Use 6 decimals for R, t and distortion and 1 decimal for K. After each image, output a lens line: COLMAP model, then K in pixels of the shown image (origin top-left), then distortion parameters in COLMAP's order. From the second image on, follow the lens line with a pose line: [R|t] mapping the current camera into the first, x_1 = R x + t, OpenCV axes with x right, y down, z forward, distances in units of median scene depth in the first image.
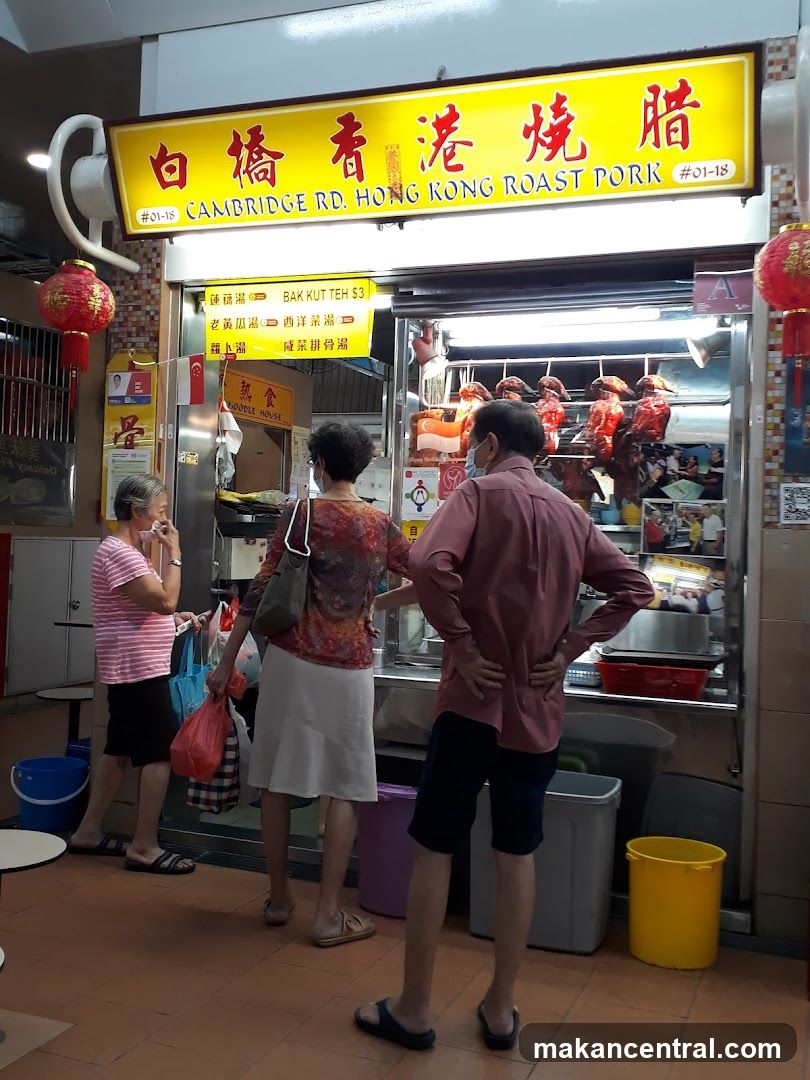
lens RADIAL K [[1102.6, 0, 421.5], [0, 1102.6, 509.5], [0, 0, 1]] dist [0.105612, -0.267272]
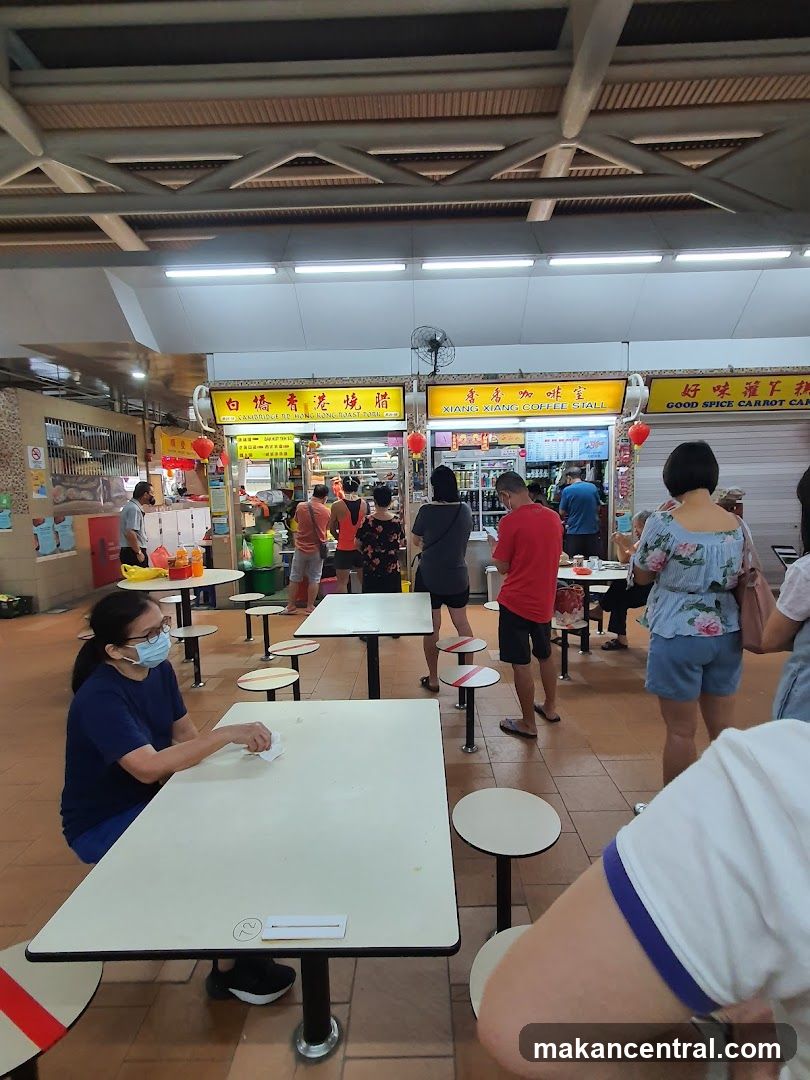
lens RADIAL K [[540.6, 0, 413.4], [0, 540.6, 541.3], [0, 0, 1]] dist [-0.000534, -0.000522]
pose [[0.936280, -0.093470, 0.338590, -0.313317], [0.048517, 0.989118, 0.138893, -0.106153], [-0.347888, -0.113615, 0.930627, -0.738939]]
